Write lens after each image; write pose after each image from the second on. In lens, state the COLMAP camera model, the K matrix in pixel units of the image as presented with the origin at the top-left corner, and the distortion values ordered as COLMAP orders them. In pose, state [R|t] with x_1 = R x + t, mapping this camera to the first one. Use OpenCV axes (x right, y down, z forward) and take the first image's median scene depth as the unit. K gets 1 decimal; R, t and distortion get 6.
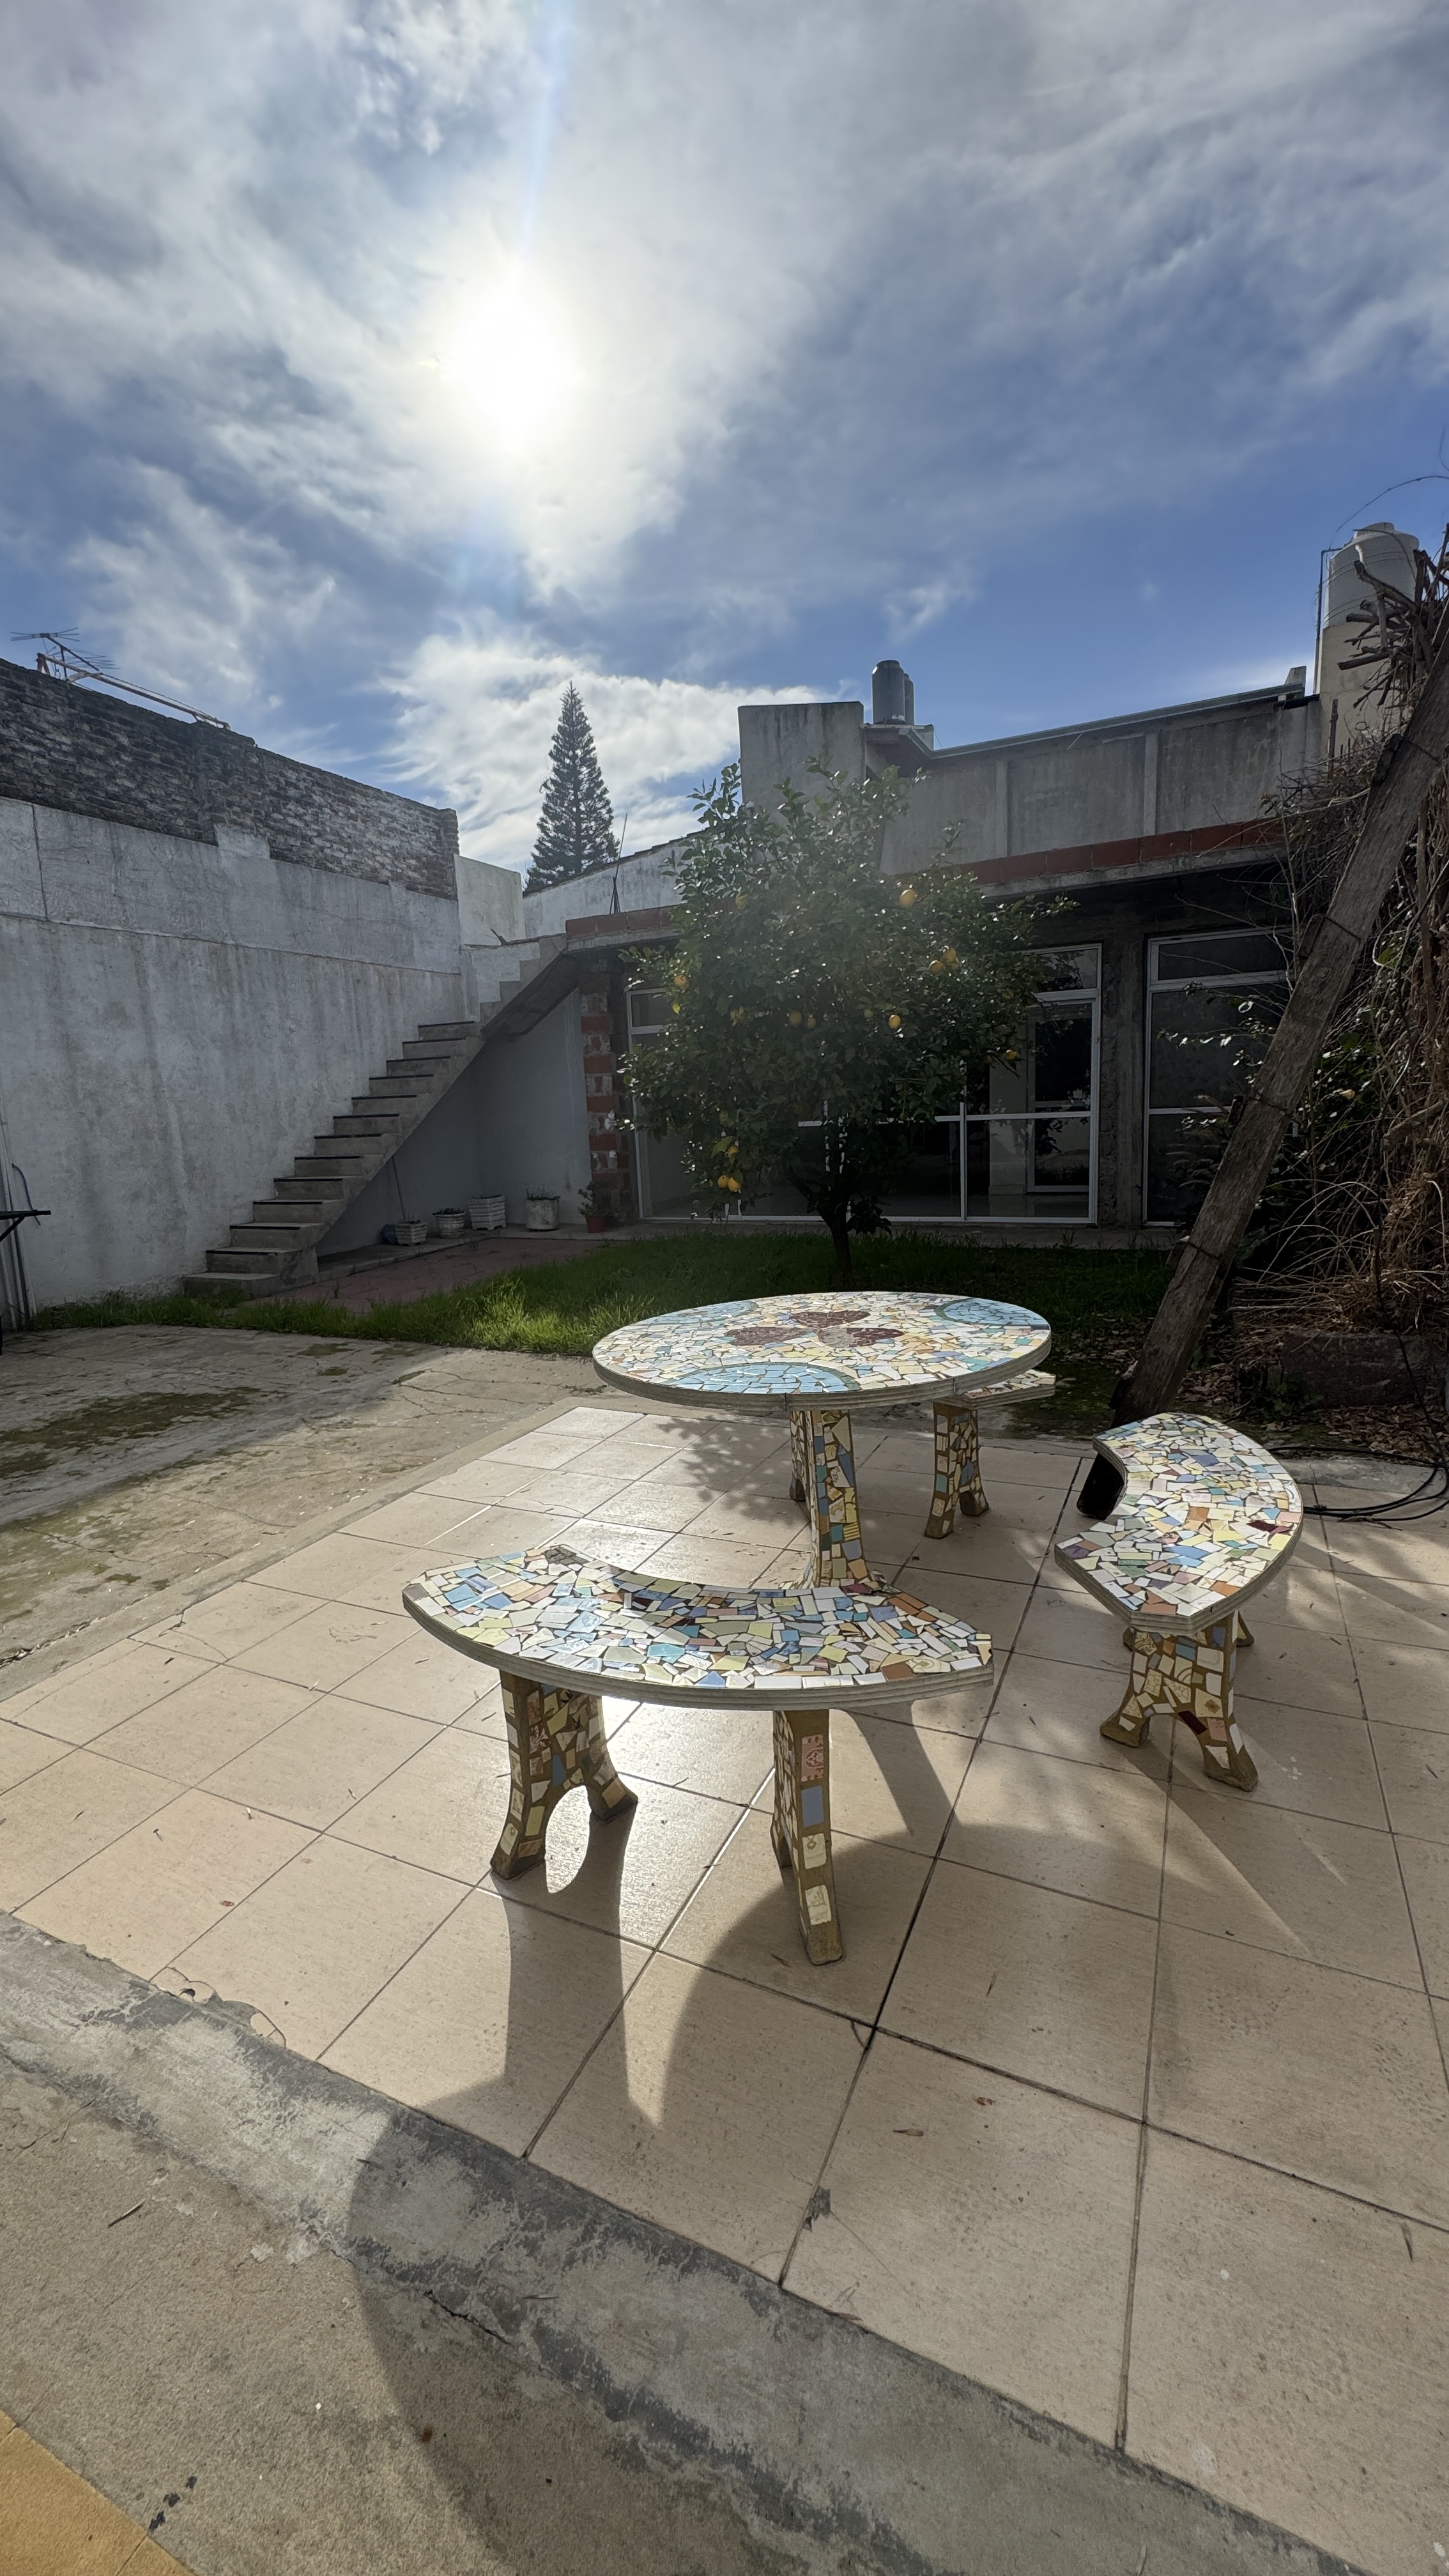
lens RADIAL K [[1024.8, 0, 735.8], [0, 1024.8, 1277.2], [0, 0, 1]] dist [-0.004129, 0.000551]
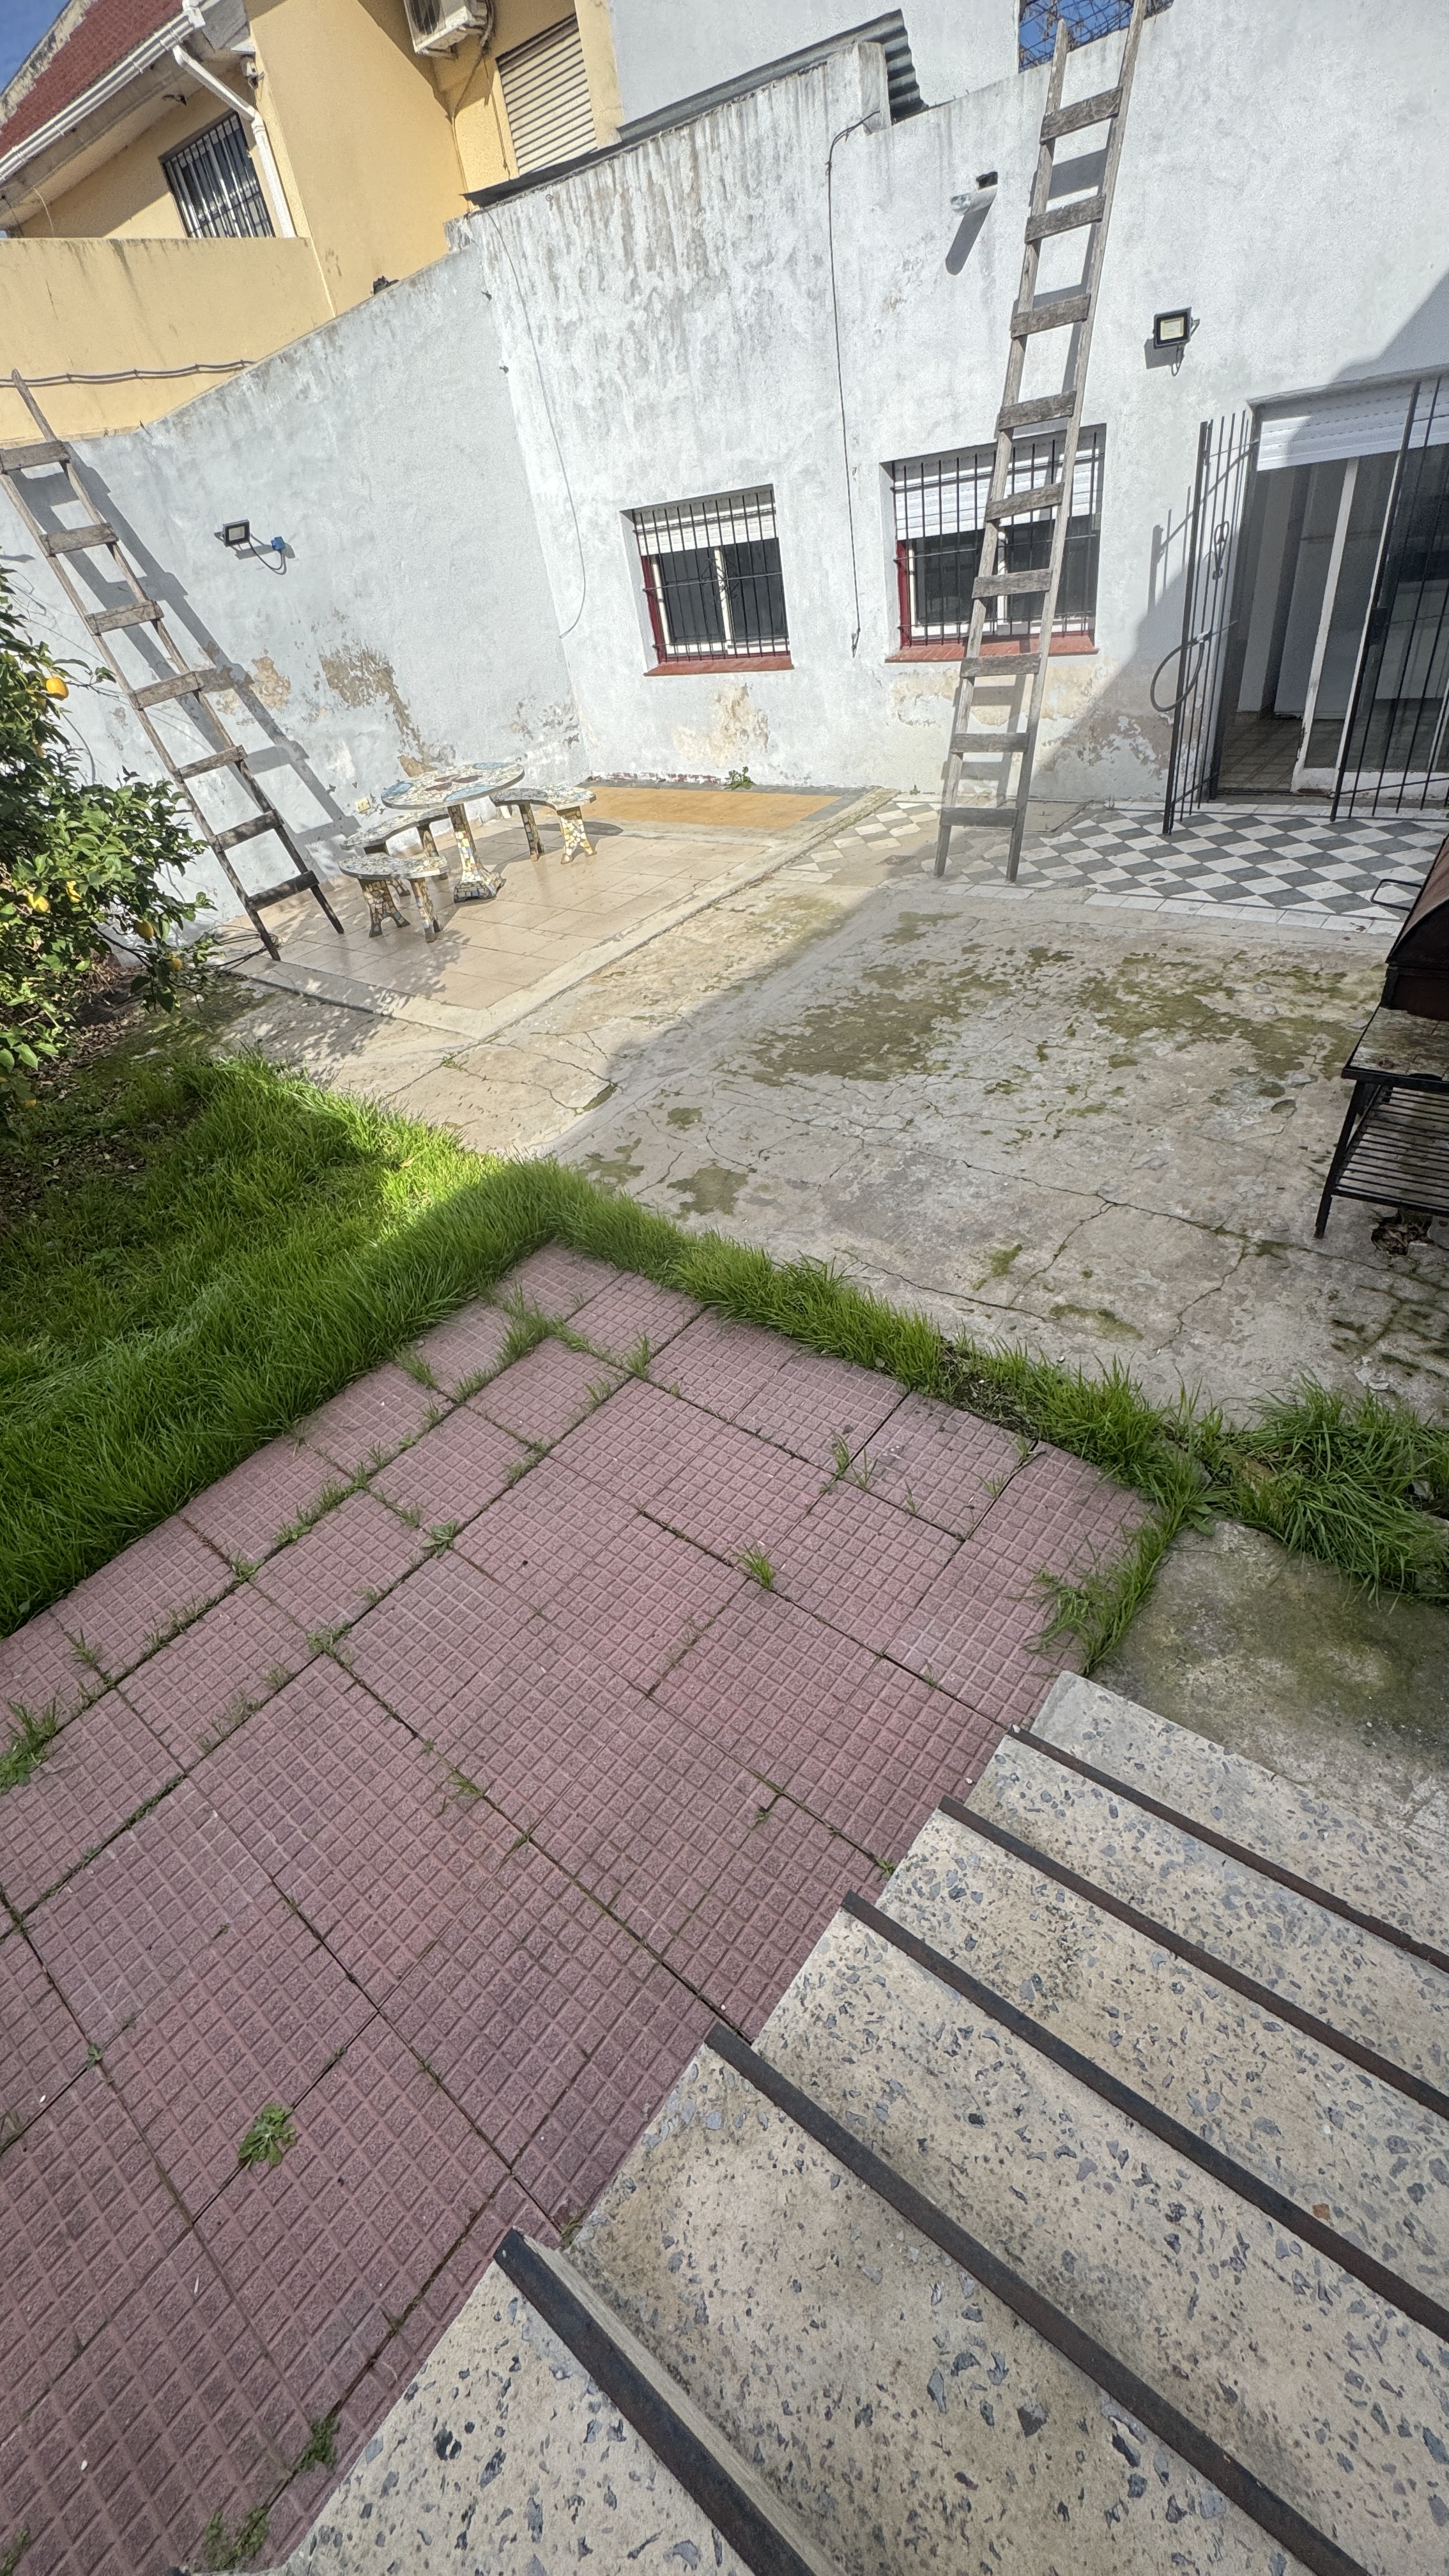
lens RADIAL K [[1024.8, 0, 715.8], [0, 1024.8, 1296.8], [0, 0, 1]] dist [-0.004129, 0.000551]
pose [[-0.948476, -0.008925, 0.316724, -0.493697], [0.238002, 0.639797, 0.730763, -0.299181], [-0.209161, 0.768492, -0.604708, 1.160879]]
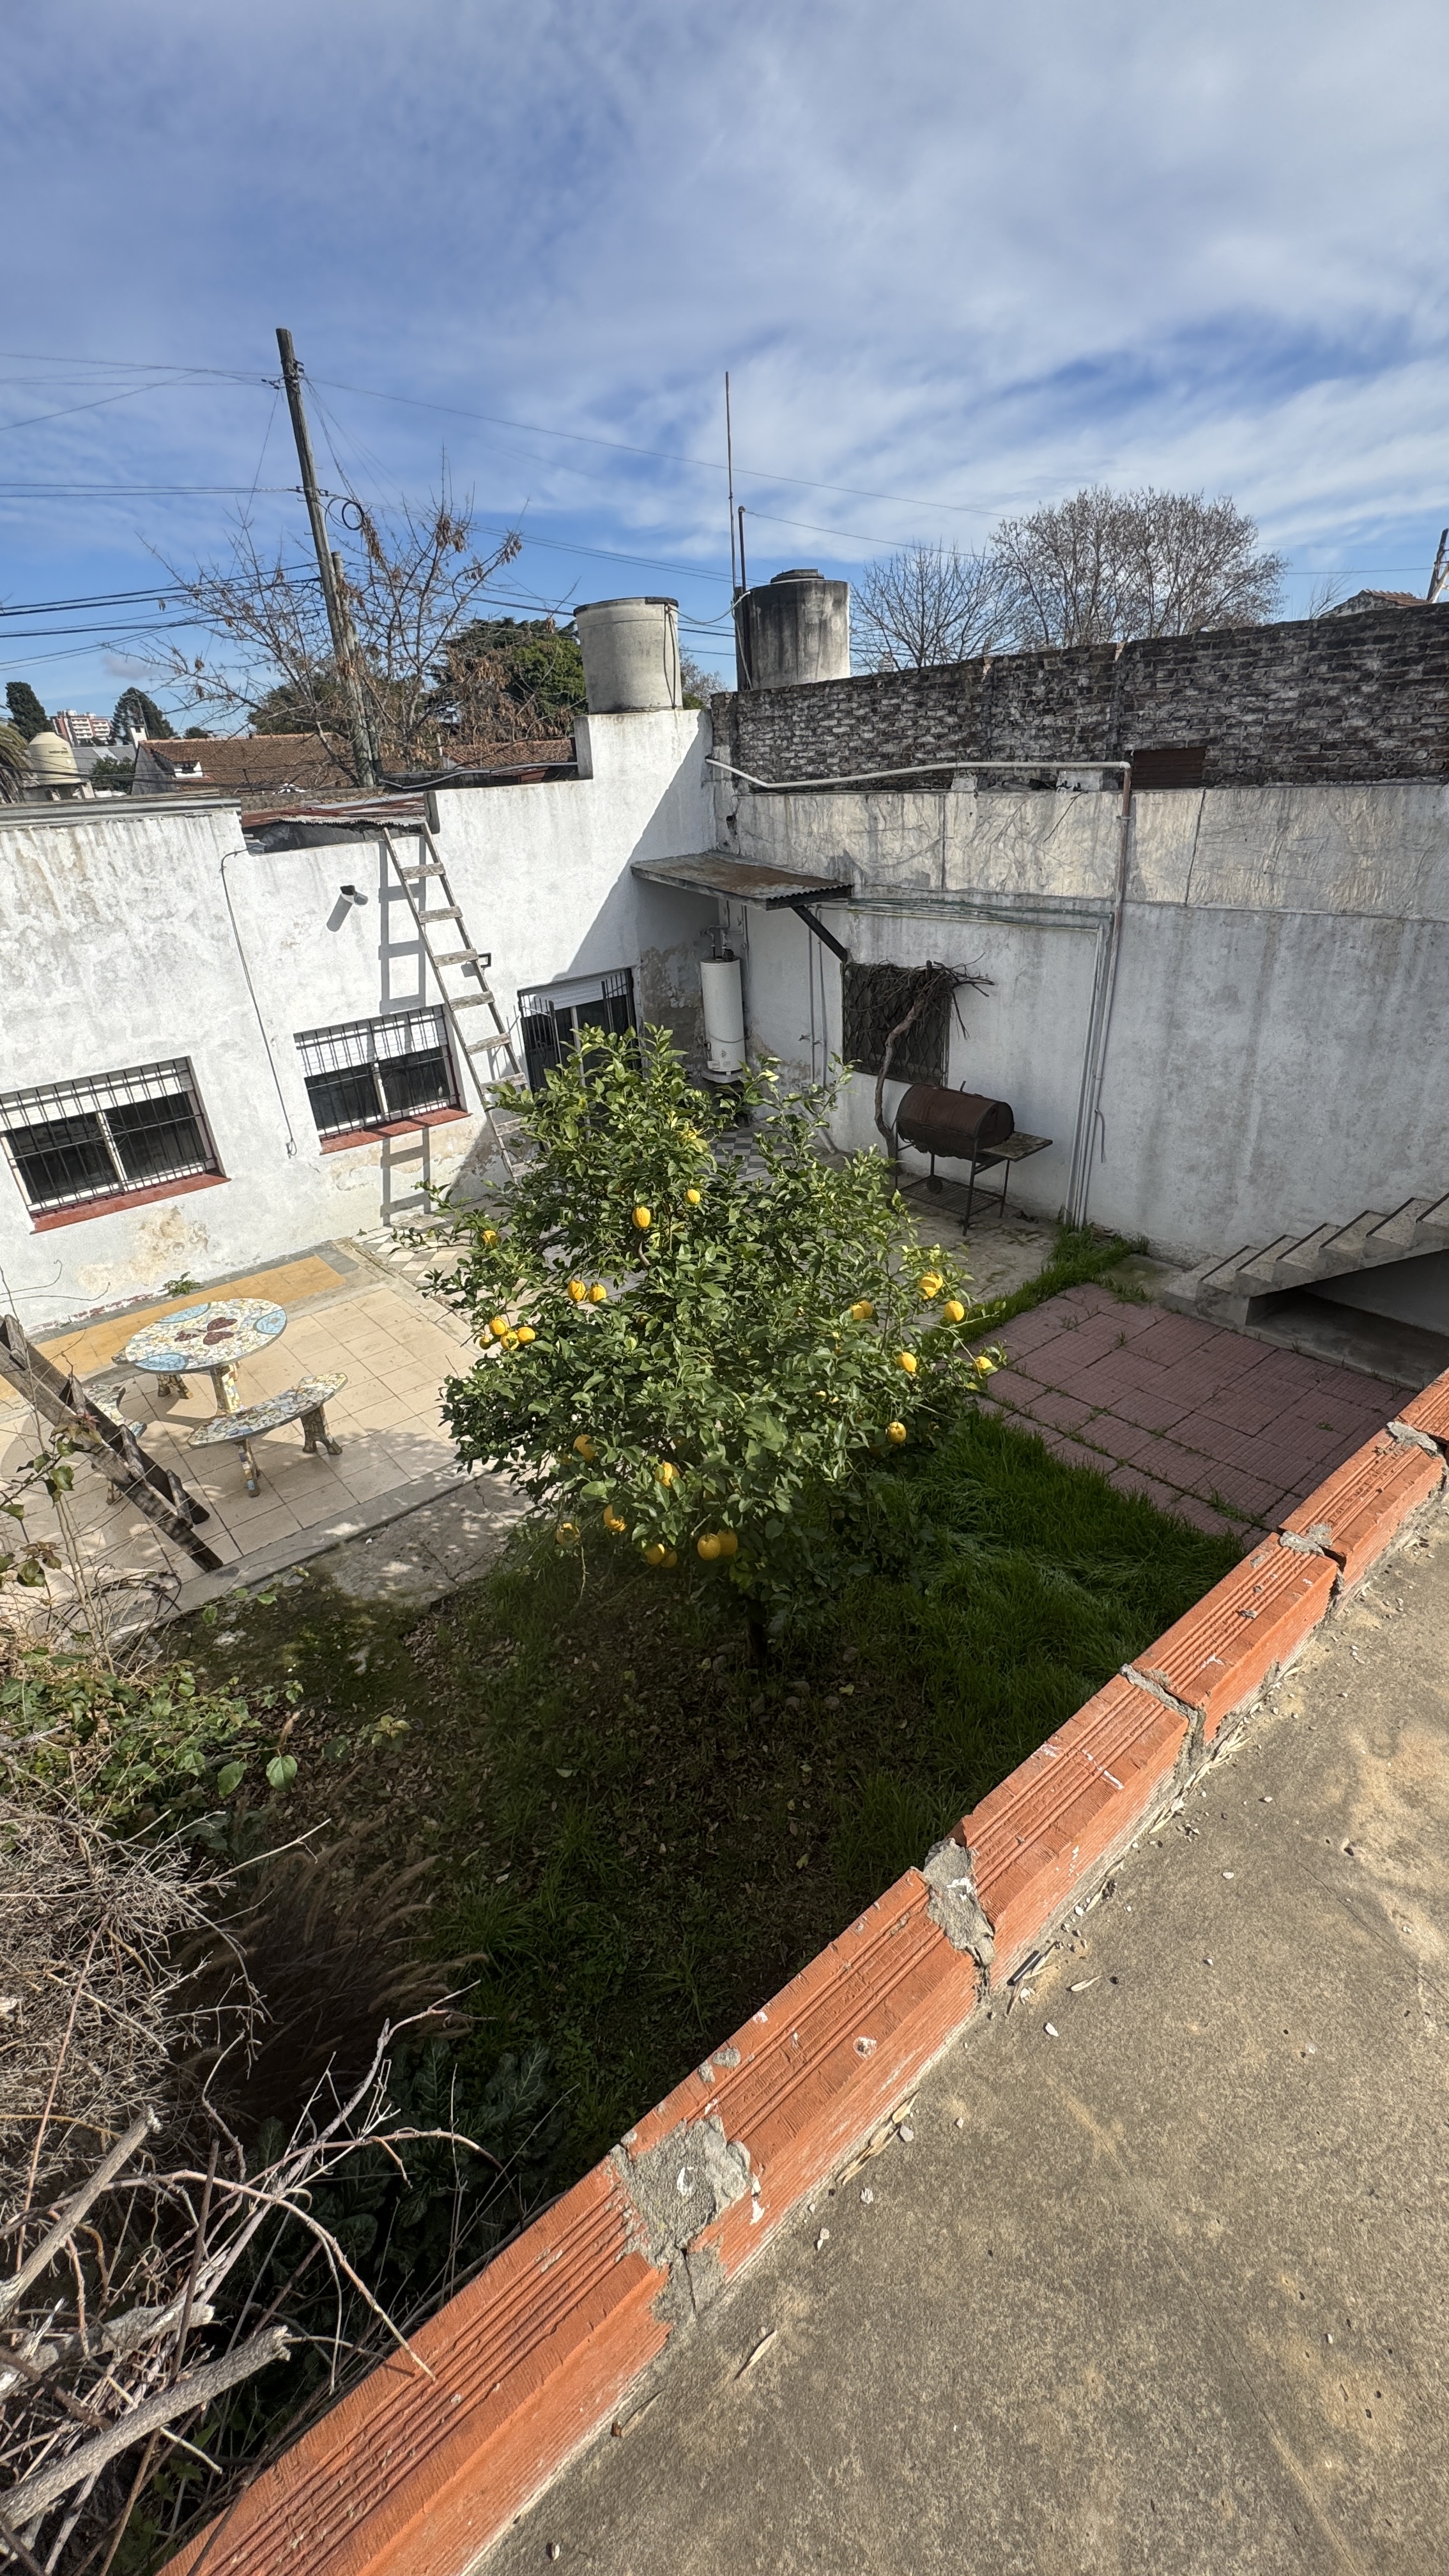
lens RADIAL K [[1024.8, 0, 733.8], [0, 1024.8, 1294.2], [0, 0, 1]] dist [-0.004129, 0.000551]
pose [[-0.429083, 0.480293, -0.764988, 0.501500], [-0.080567, 0.823188, 0.562024, -0.546106], [0.899665, 0.302788, -0.314520, 0.980814]]
